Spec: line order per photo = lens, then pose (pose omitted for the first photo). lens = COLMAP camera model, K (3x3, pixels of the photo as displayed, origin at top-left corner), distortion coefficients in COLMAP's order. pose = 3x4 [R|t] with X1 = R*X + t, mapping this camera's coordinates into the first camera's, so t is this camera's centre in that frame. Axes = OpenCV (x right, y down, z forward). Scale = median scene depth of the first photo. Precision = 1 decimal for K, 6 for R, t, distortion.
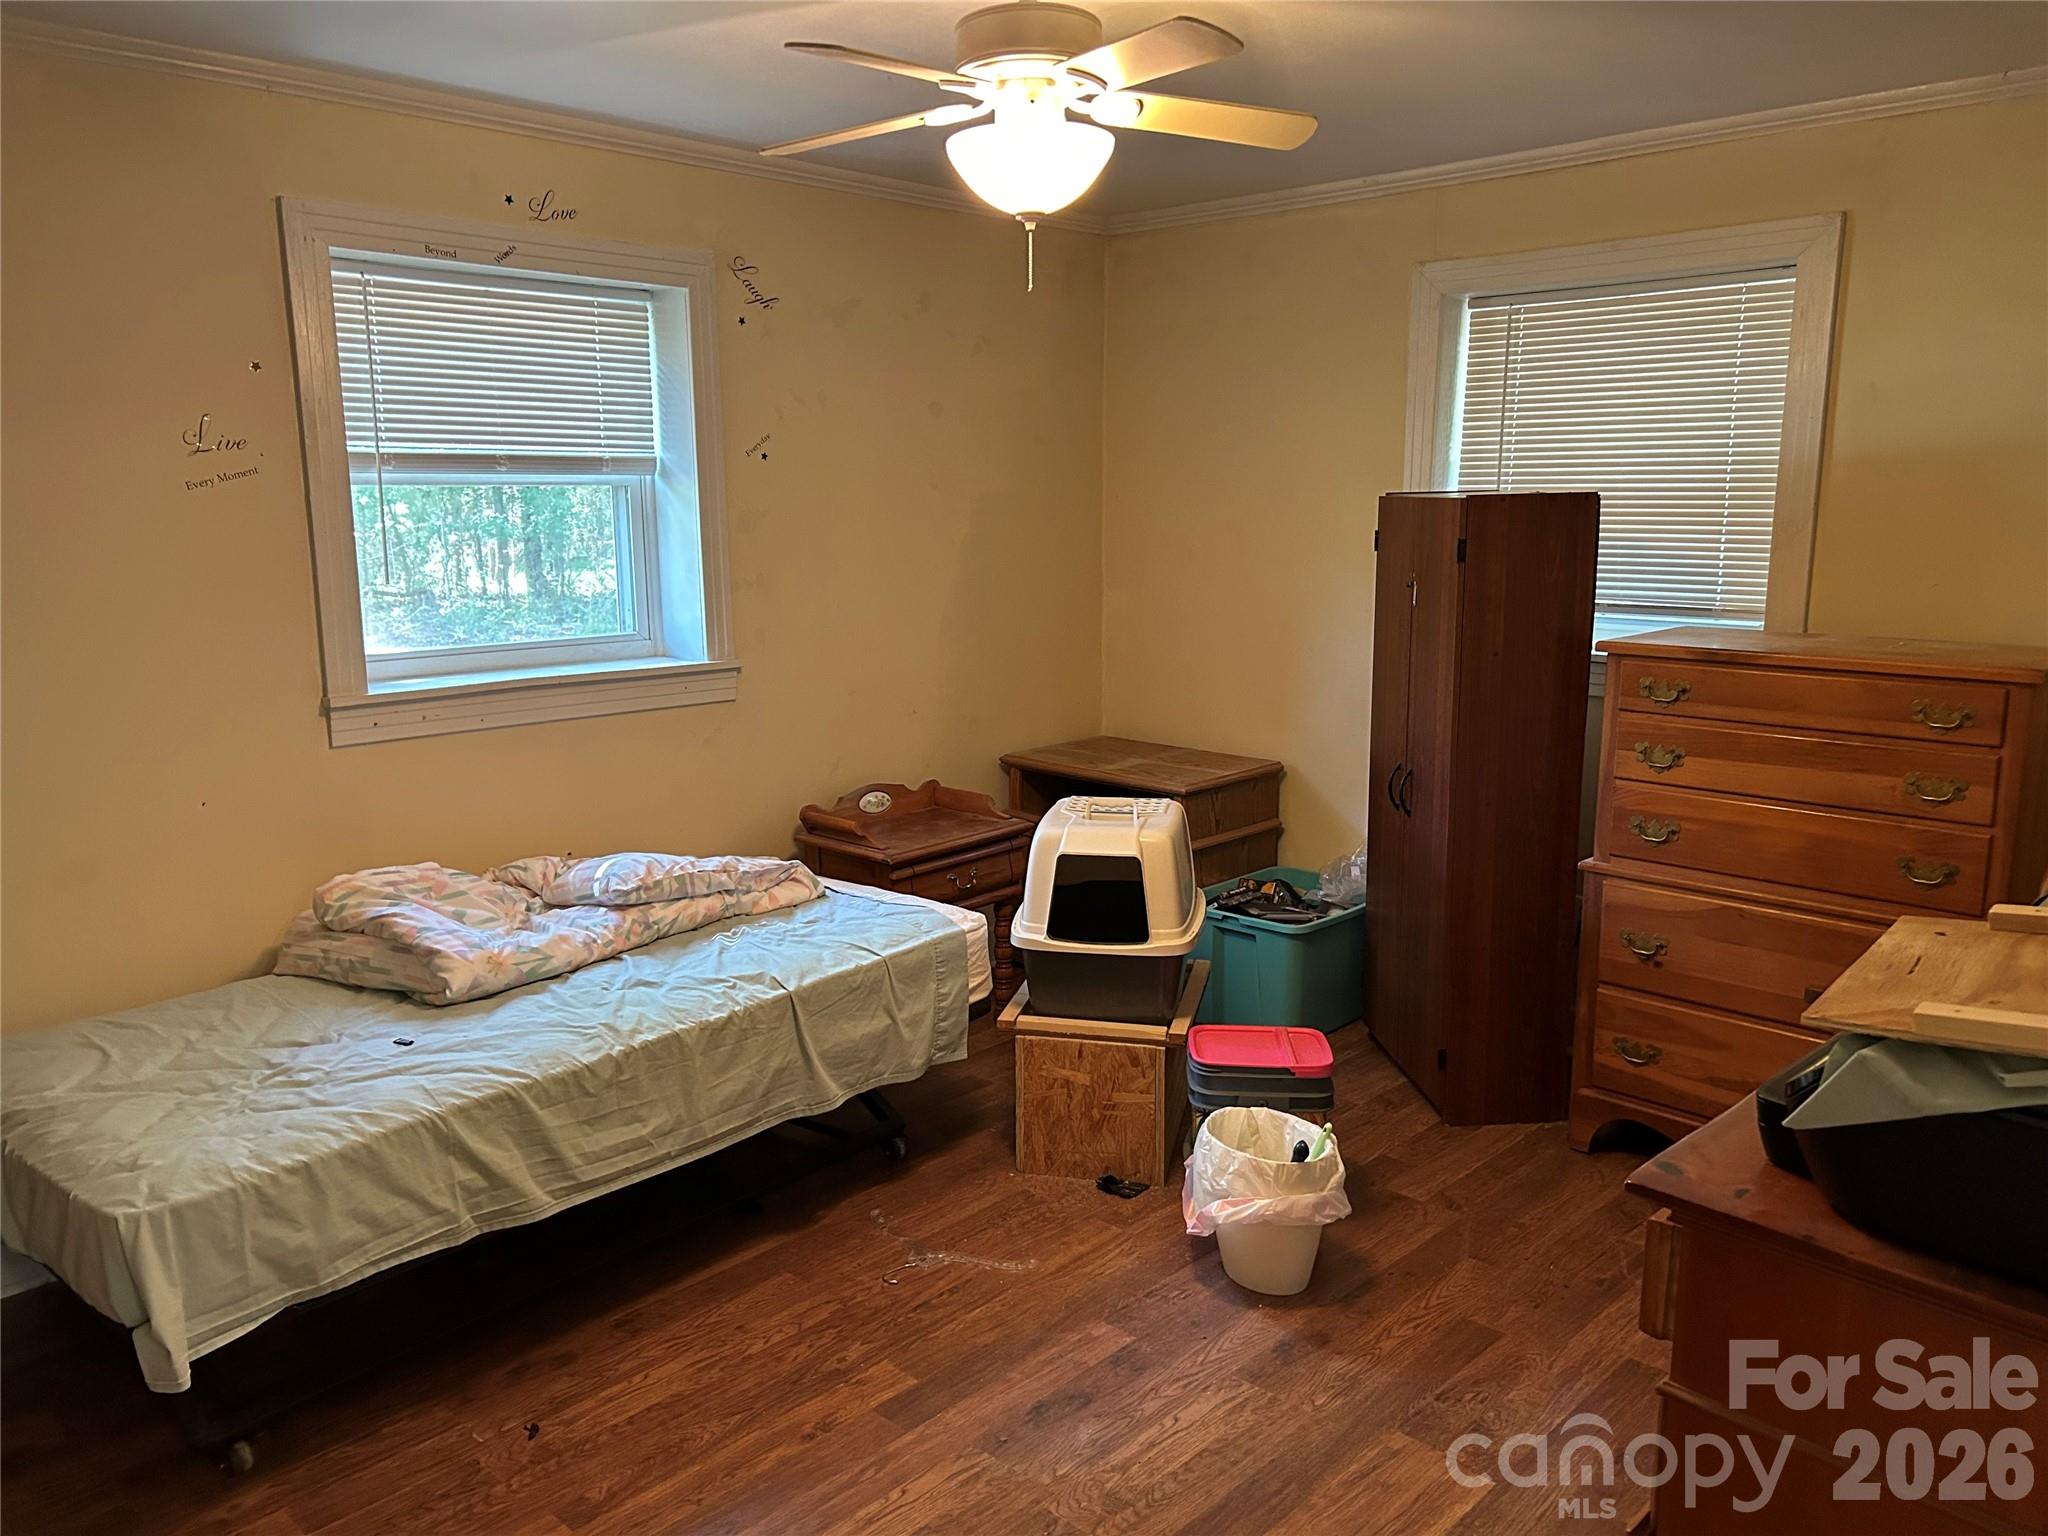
lens RADIAL K [[1541.5, 0, 1016.6], [0, 1541.5, 763.9], [0, 0, 1]] dist [0.057545, -0.069446]
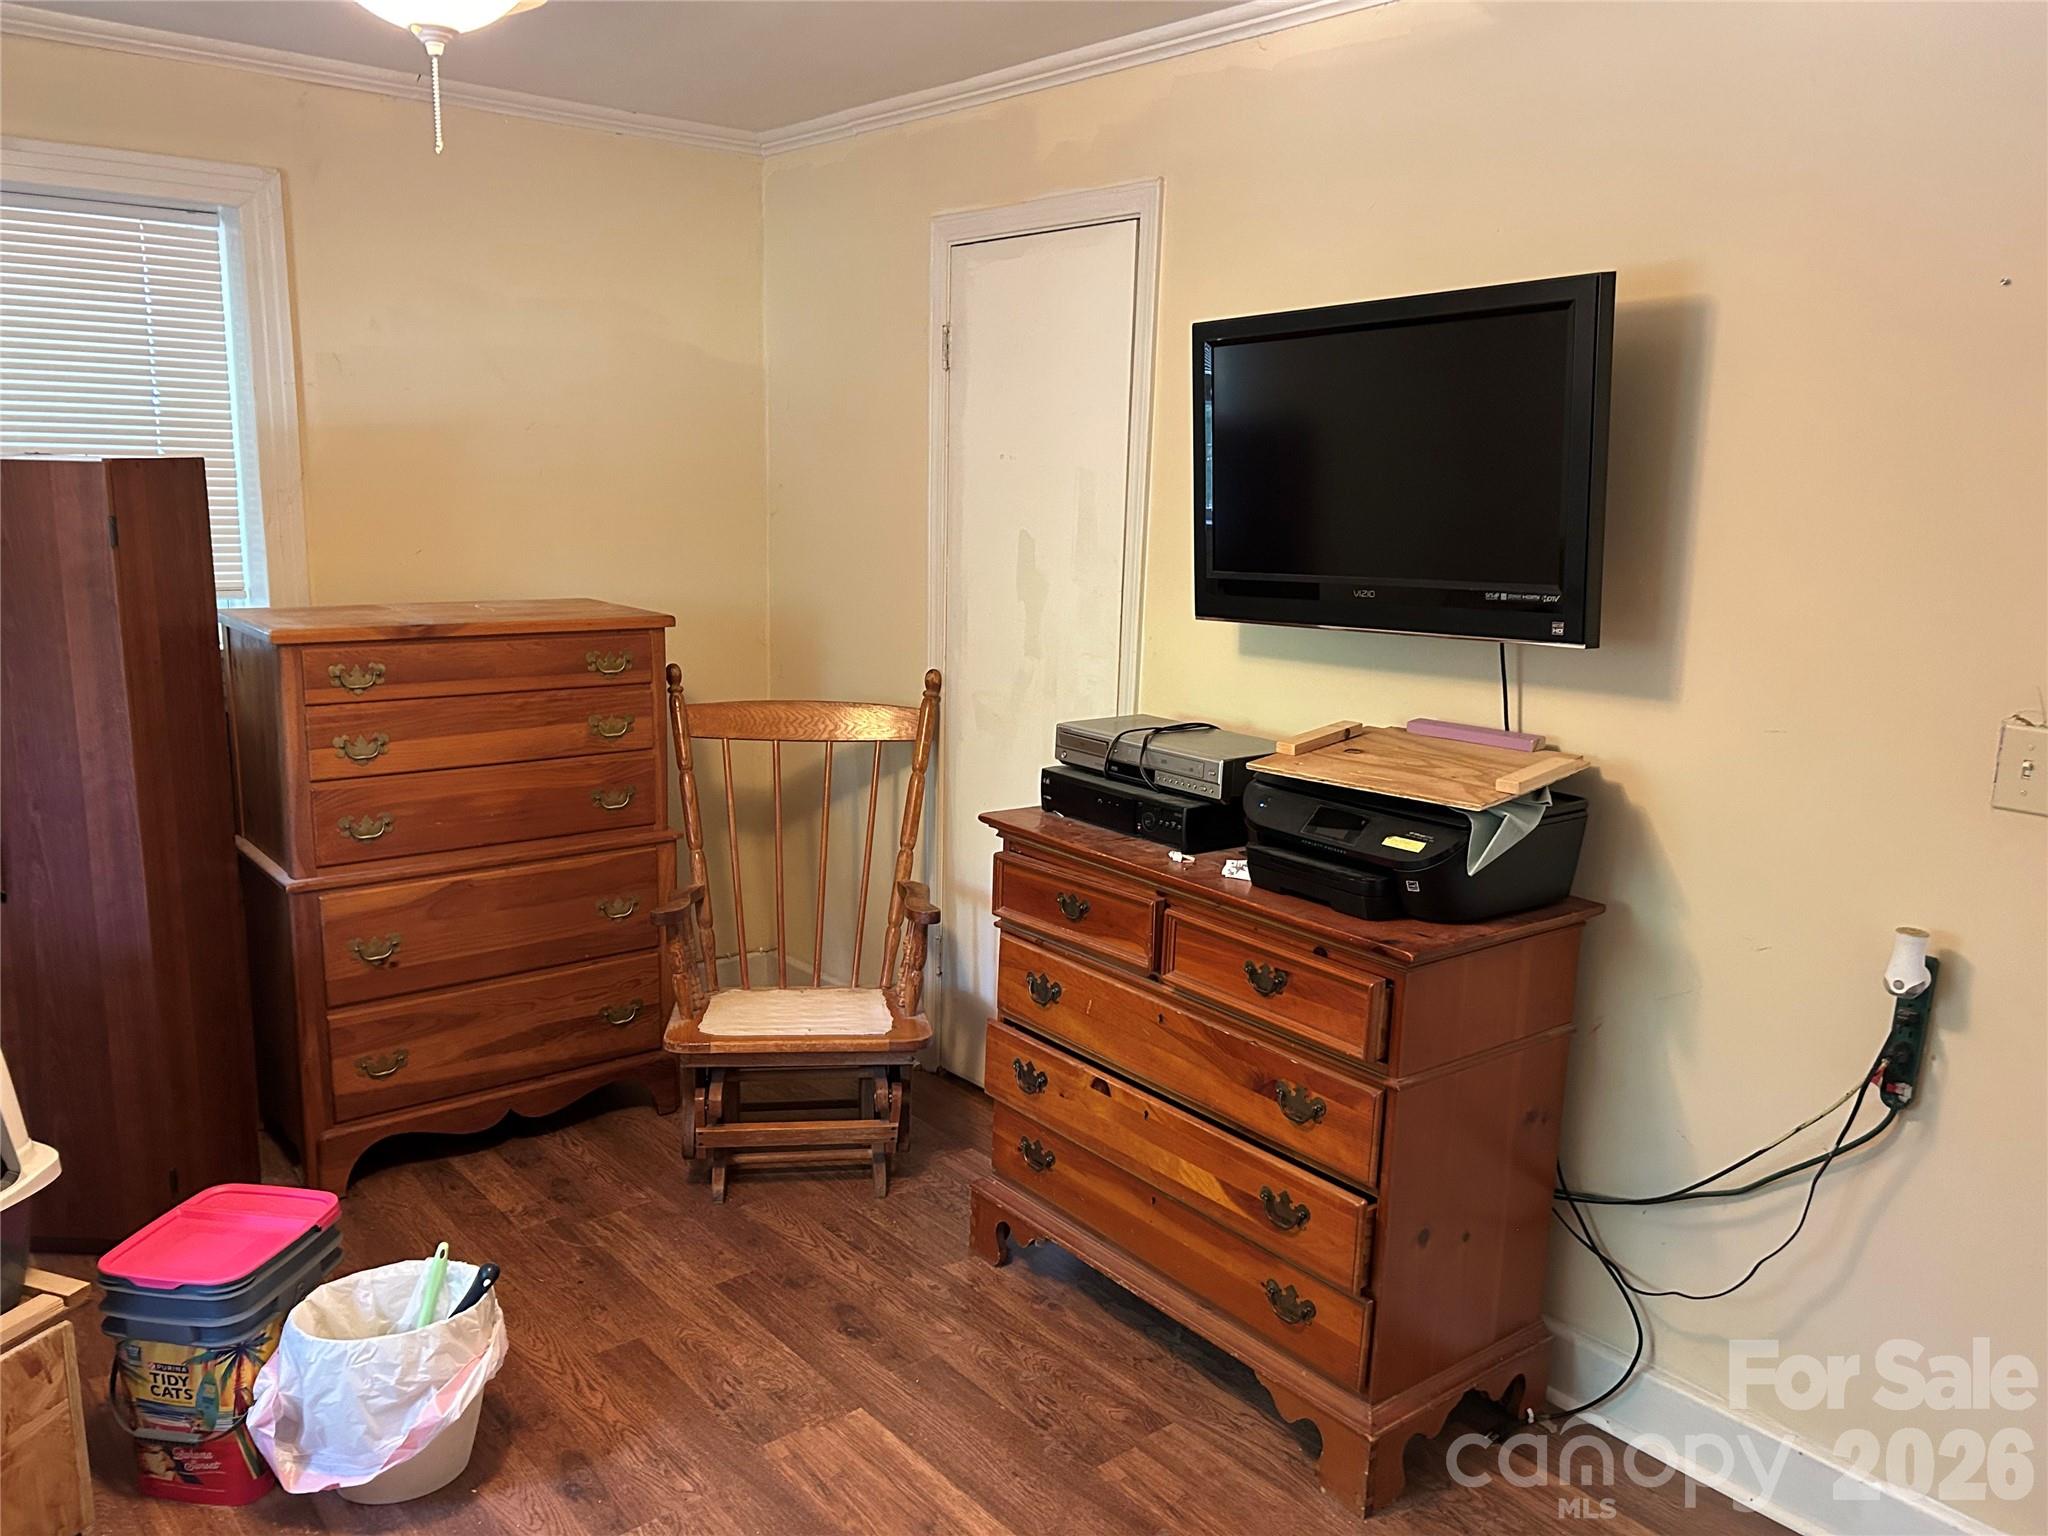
lens RADIAL K [[1541.5, 0, 1015.3], [0, 1541.5, 775.6], [0, 0, 1]] dist [0.057545, -0.069446]
pose [[0.114111, -0.190107, 0.975109, -0.449064], [0.153772, 0.973072, 0.171715, -0.087940], [-0.981495, 0.130350, 0.140271, 0.491331]]
